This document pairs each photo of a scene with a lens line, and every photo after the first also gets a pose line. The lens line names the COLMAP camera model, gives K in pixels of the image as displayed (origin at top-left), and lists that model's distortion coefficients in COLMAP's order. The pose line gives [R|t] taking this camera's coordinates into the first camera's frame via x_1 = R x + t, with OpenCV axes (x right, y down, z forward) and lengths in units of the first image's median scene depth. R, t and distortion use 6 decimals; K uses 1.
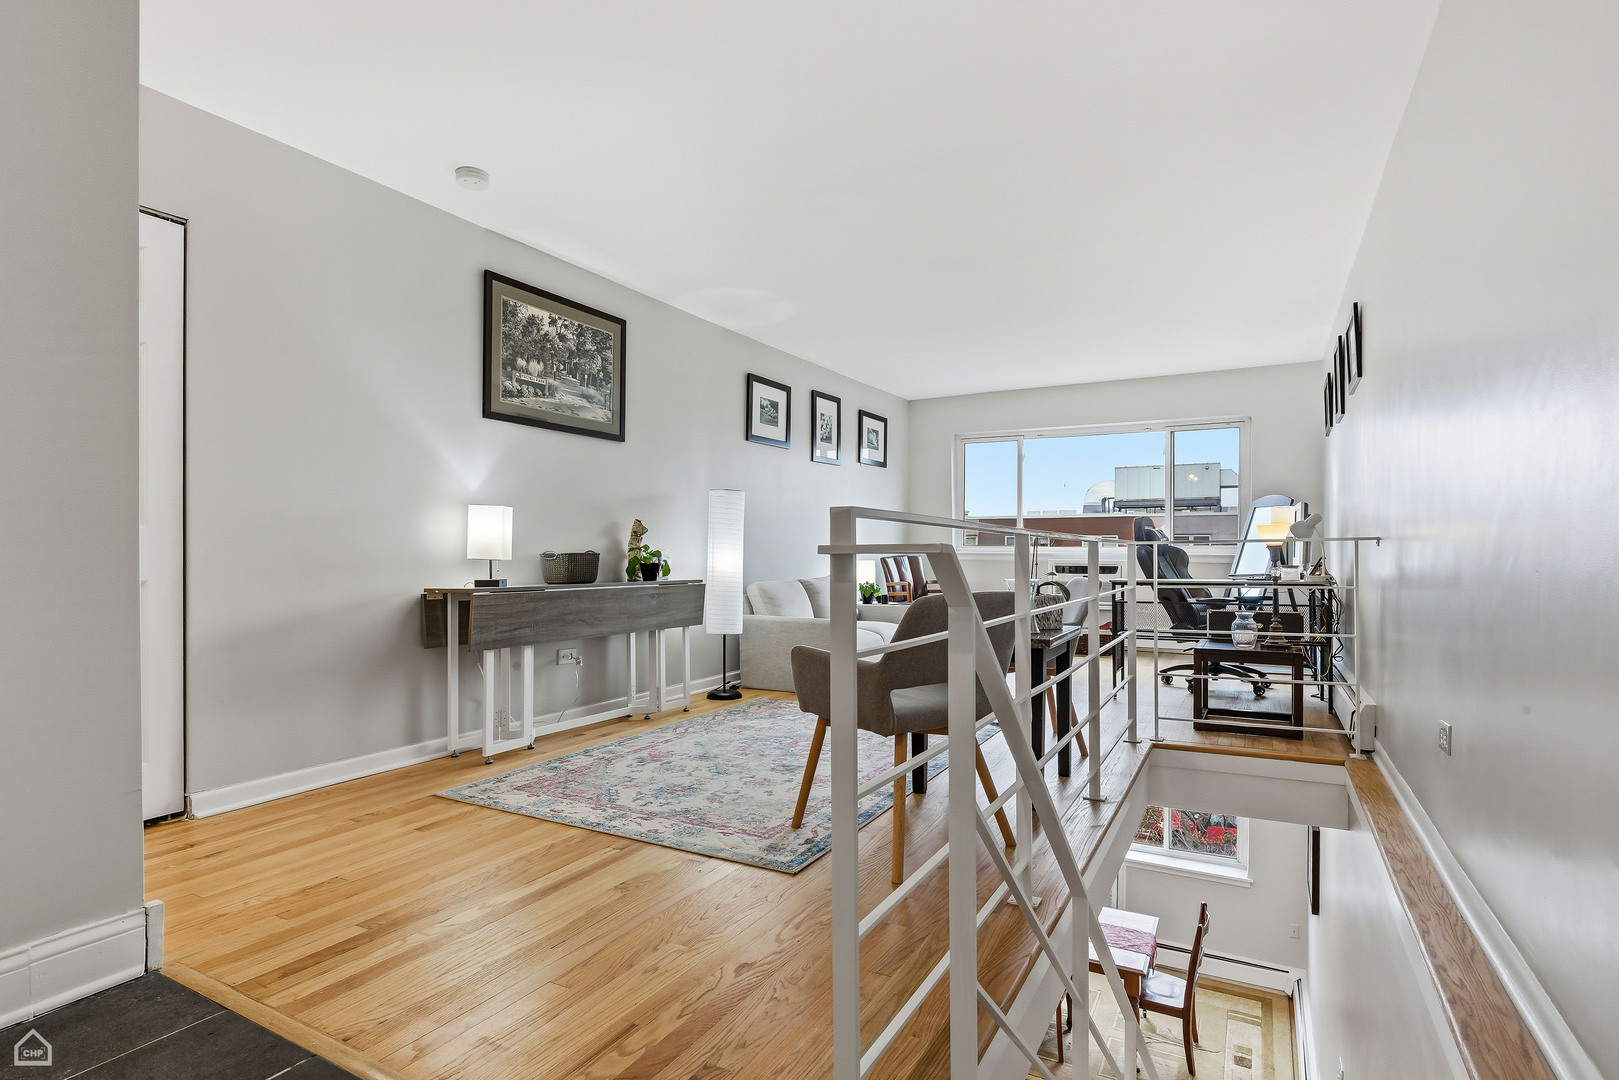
lens RADIAL K [[813.8, 0, 823.1], [0, 813.8, 556.6], [0, 0, 1]] dist [-0.000410, 0.000071]
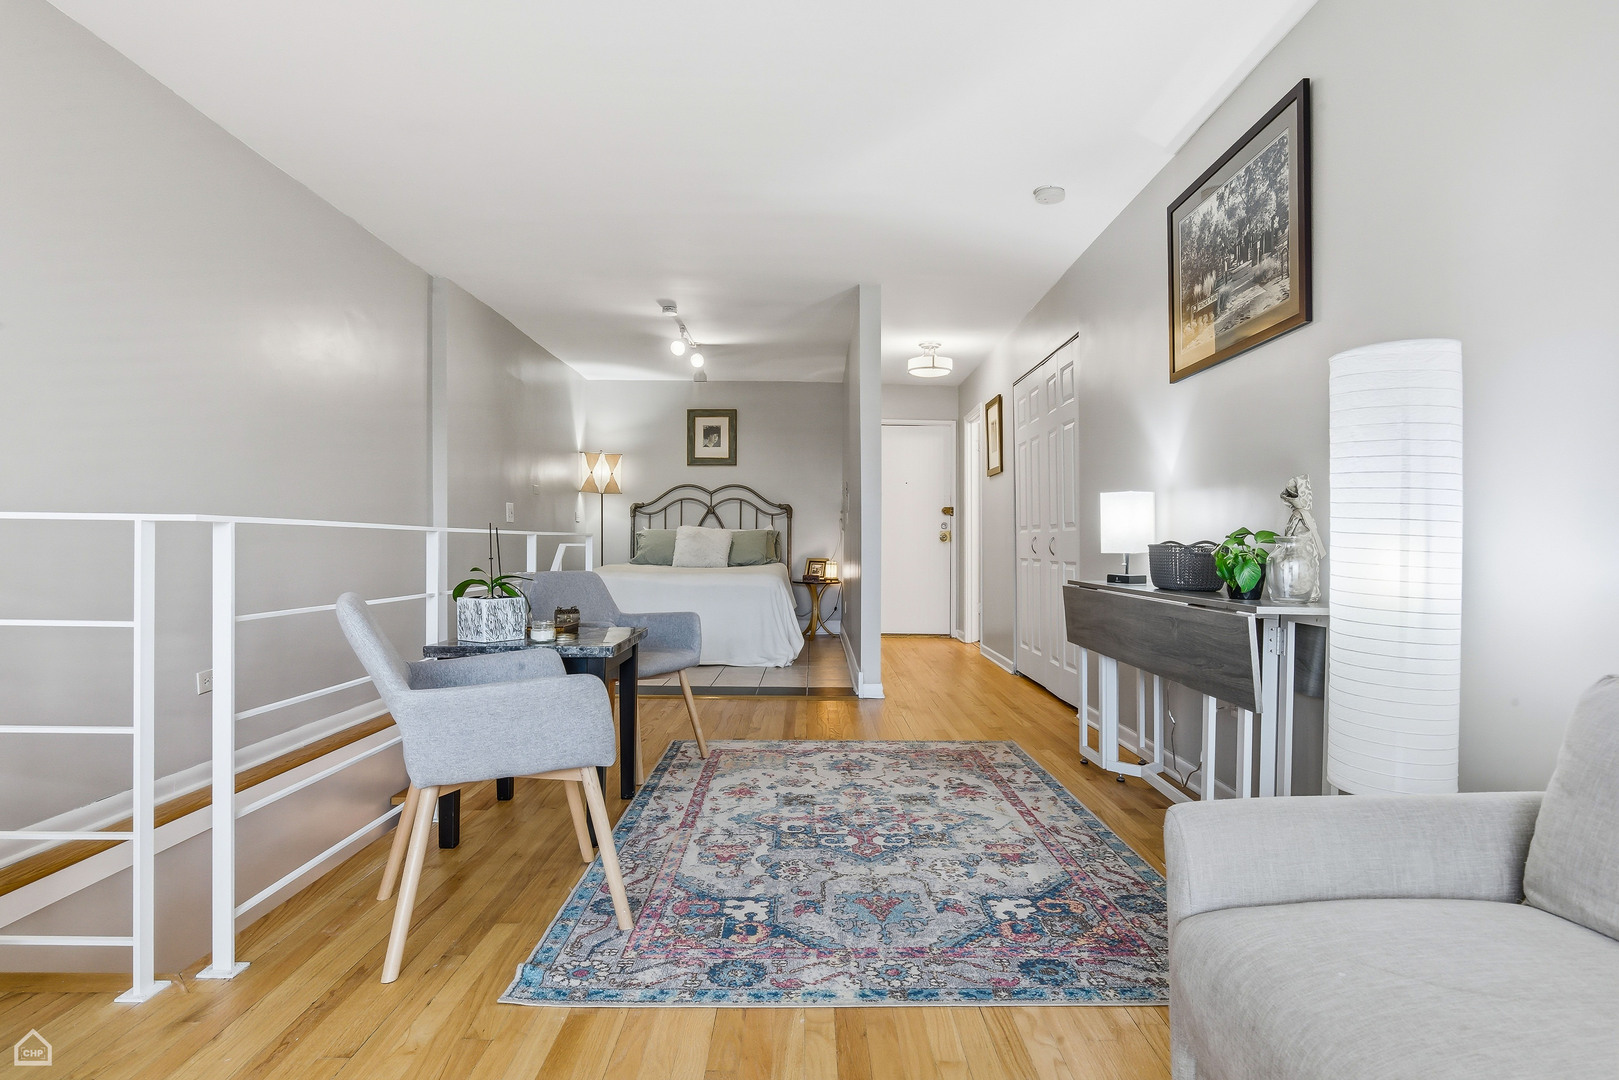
lens RADIAL K [[867.3, 0, 816.3], [0, 867.3, 555.7], [0, 0, 1]] dist [-0.038151, 0.031657]
pose [[-0.873752, 0.000734, -0.486371, 0.355534], [-0.006786, 0.999883, 0.013701, -0.003209], [0.486325, 0.015272, -0.873645, 1.702288]]
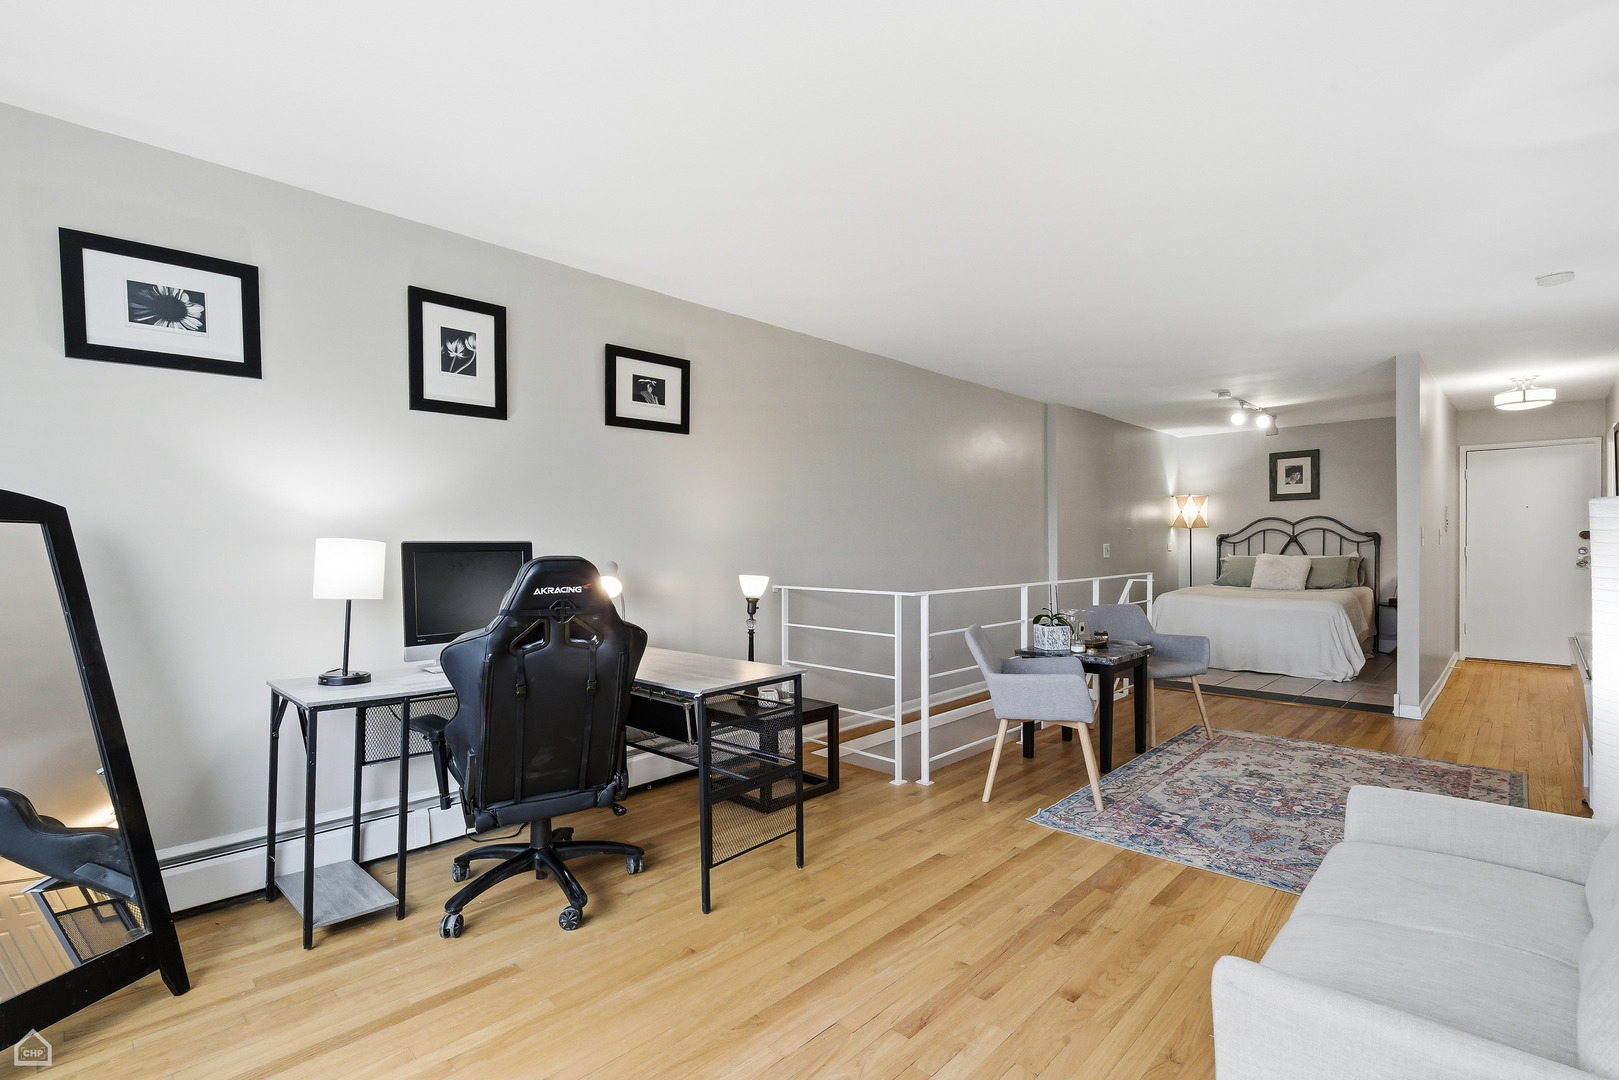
lens RADIAL K [[741.7, 0, 820.7], [0, 741.7, 561.7], [0, 0, 1]] dist [-0.001805, 0.000010]
pose [[-0.965611, 0.001373, 0.259988, 0.285669], [0.007282, 0.999737, 0.021767, -0.082534], [-0.259890, 0.022912, -0.965366, 2.127378]]
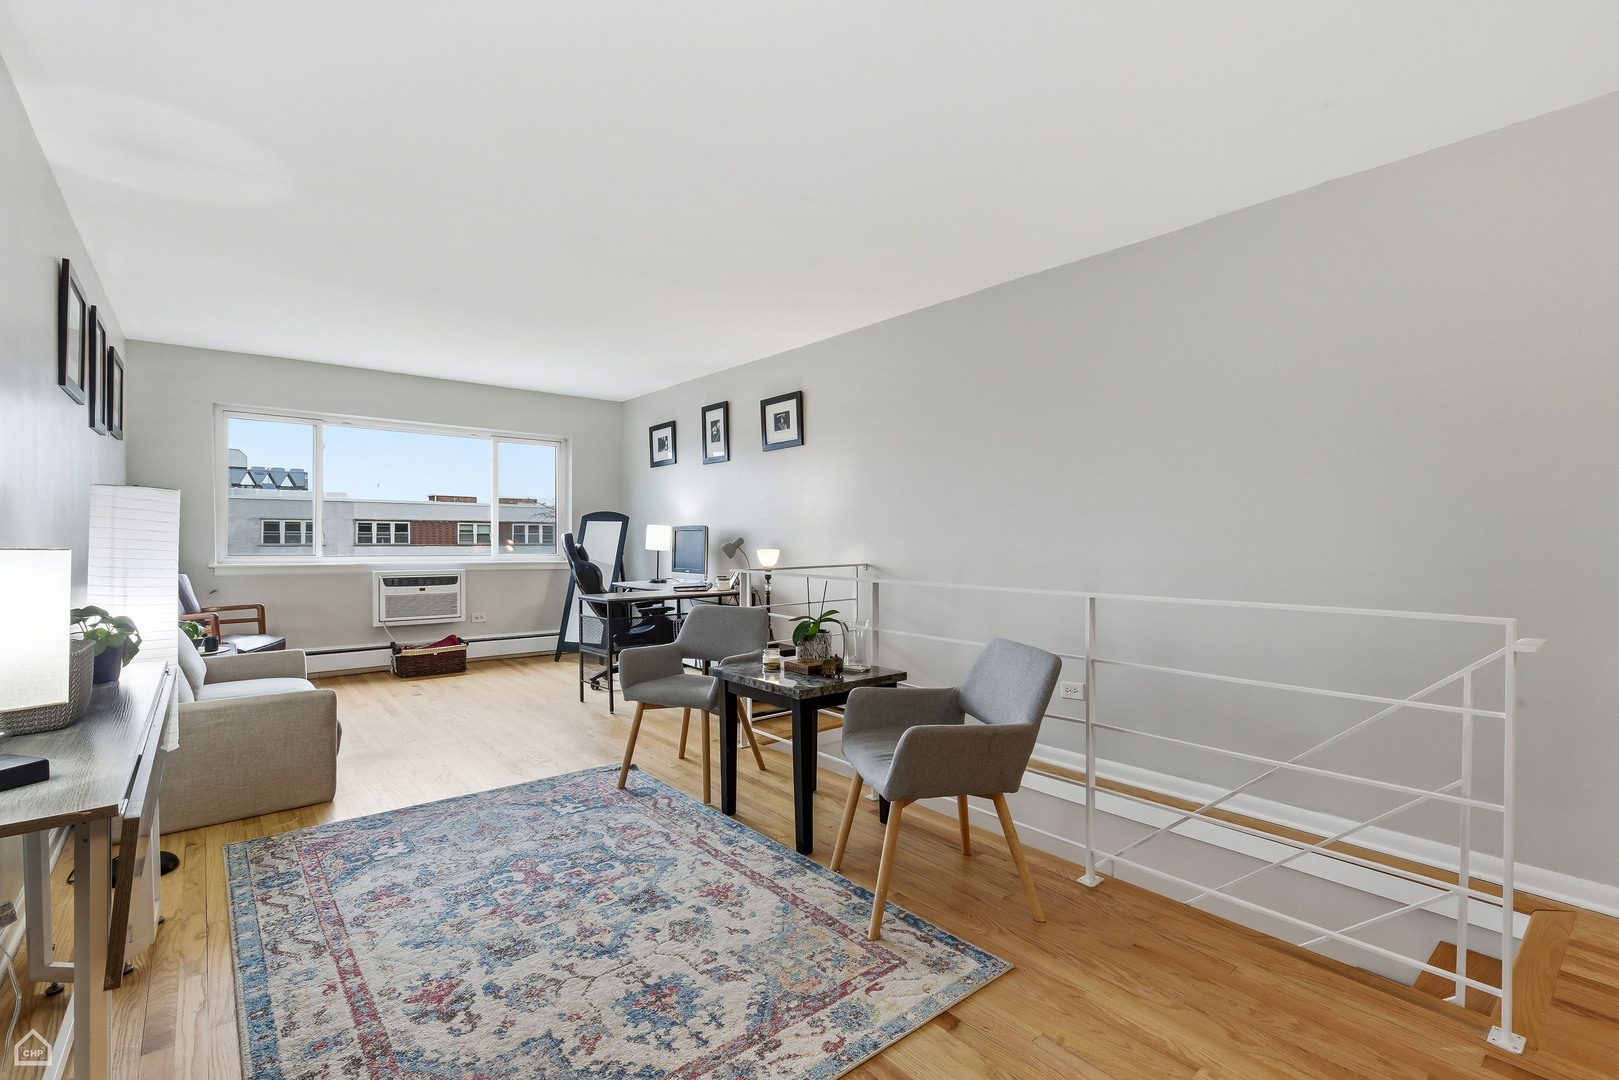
lens RADIAL K [[743.7, 0, 818.8], [0, 743.7, 531.6], [0, 0, 1]] dist [0.000825, -0.000180]
pose [[0.369924, 0.001344, 0.929061, -0.587626], [0.004420, 0.999985, -0.003207, -0.069588], [-0.929052, 0.005293, 0.369912, 0.573842]]
